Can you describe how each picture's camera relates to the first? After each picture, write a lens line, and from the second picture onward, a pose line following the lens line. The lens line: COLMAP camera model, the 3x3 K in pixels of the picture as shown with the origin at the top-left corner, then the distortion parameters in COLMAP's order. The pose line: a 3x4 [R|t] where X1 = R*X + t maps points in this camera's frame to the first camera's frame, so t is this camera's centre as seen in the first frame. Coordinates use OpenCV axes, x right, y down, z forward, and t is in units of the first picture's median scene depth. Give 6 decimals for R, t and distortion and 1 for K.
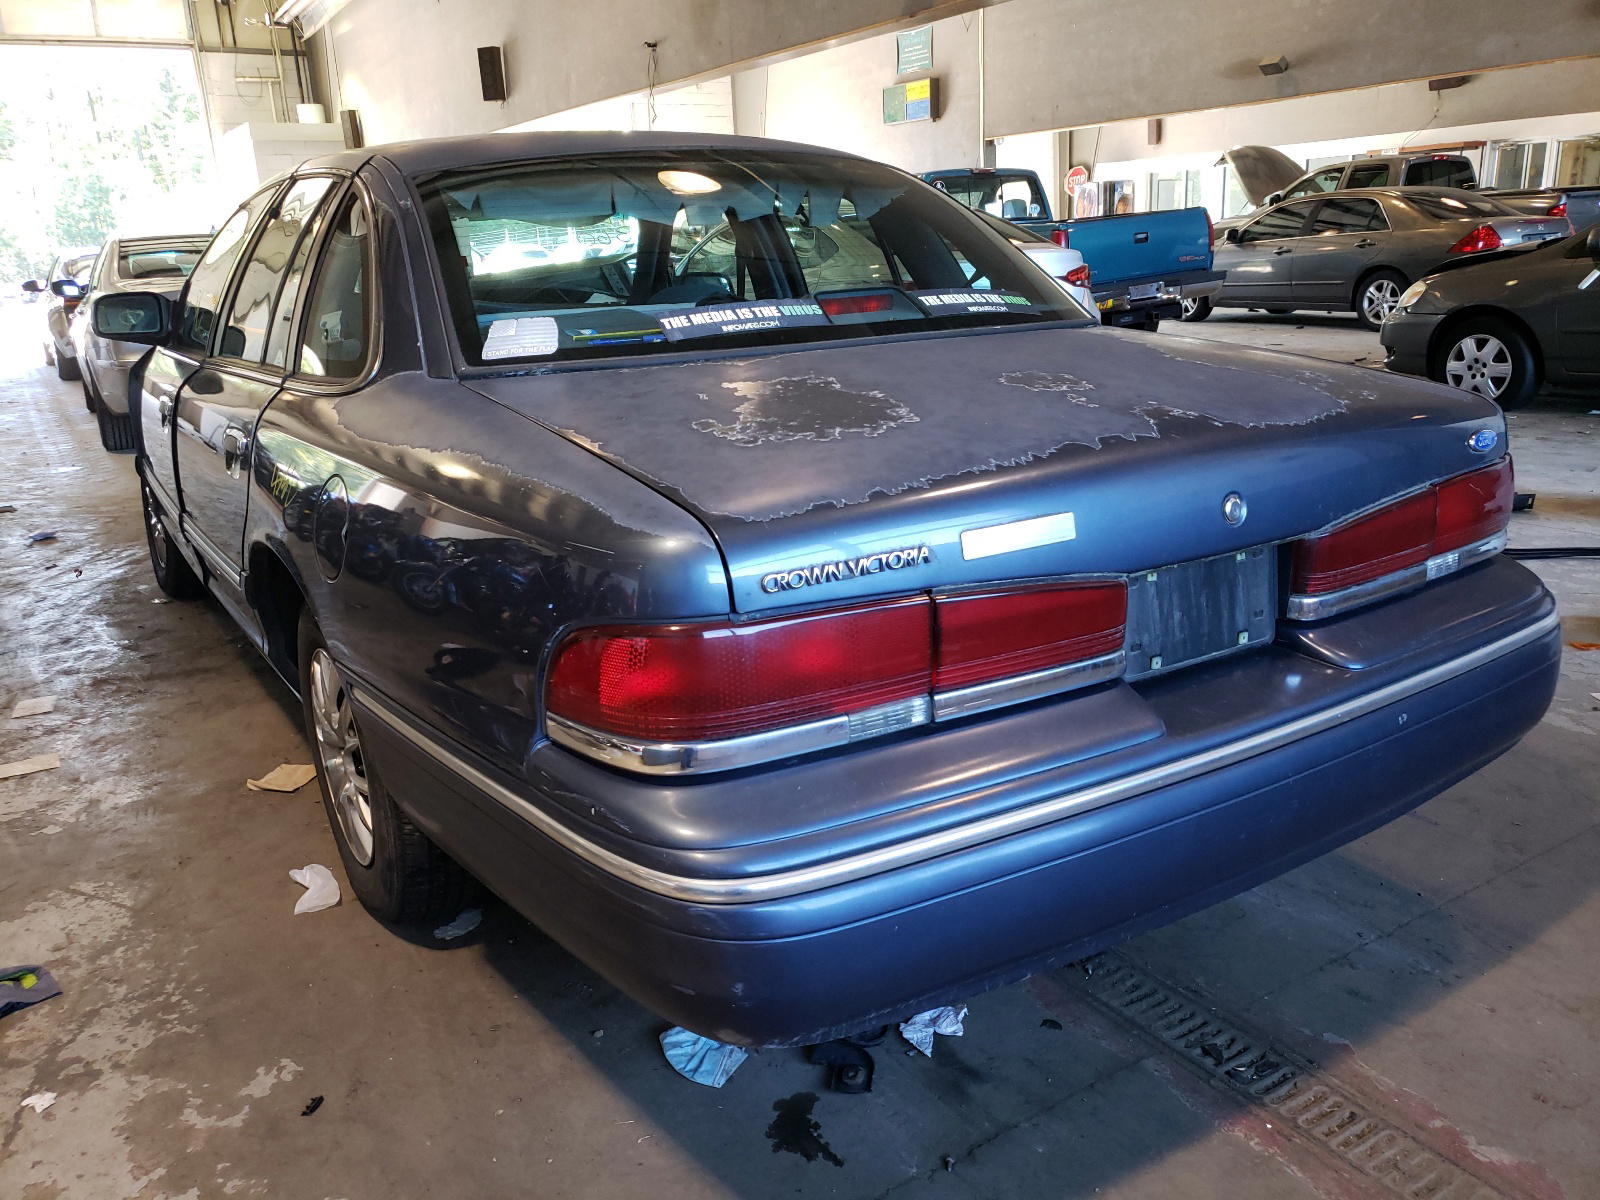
lens RADIAL K [[1265.2, 0, 800.0], [0, 1265.2, 600.0], [0, 0, 1]] dist [-0.006508, 0.038558]
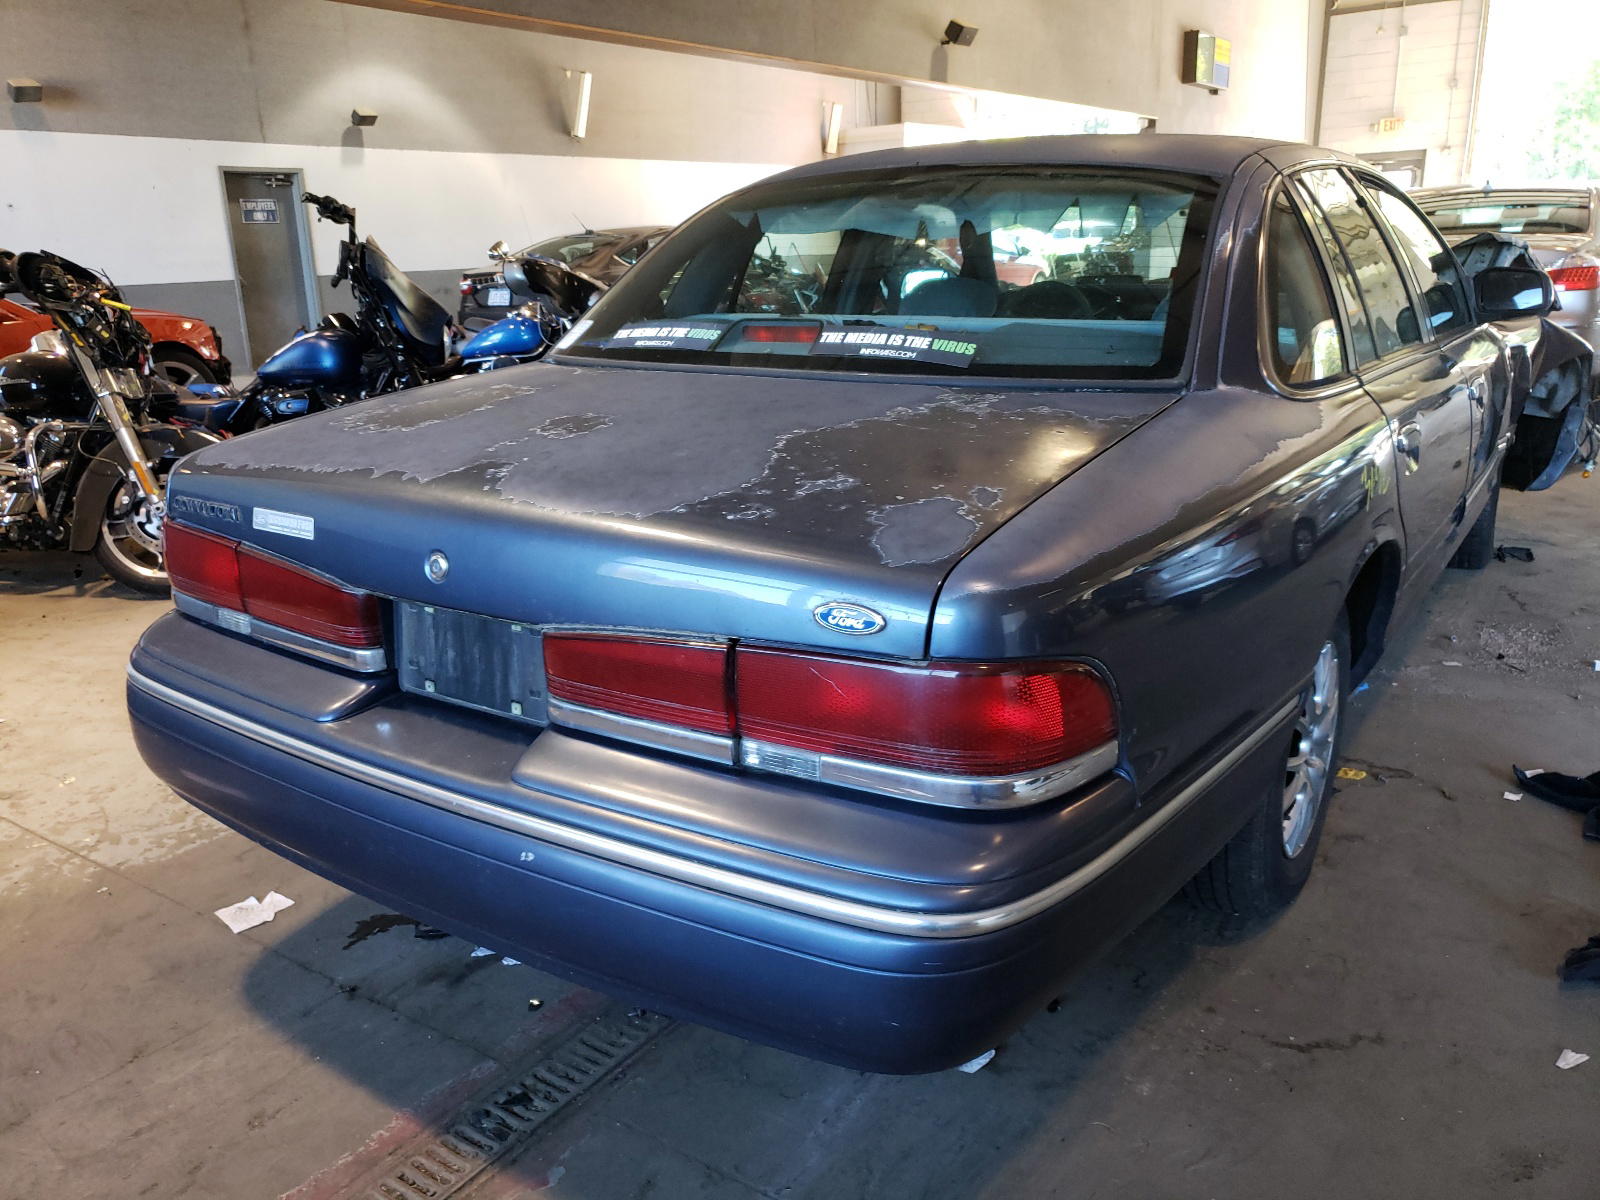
lens RADIAL K [[1265.2, 0, 800.0], [0, 1265.2, 600.0], [0, 0, 1]] dist [-0.006508, 0.038558]
pose [[0.405398, 0.284278, -0.868815, 1.297225], [-0.242125, 0.949865, 0.197820, -0.305097], [0.881492, 0.130166, 0.453904, 0.748703]]
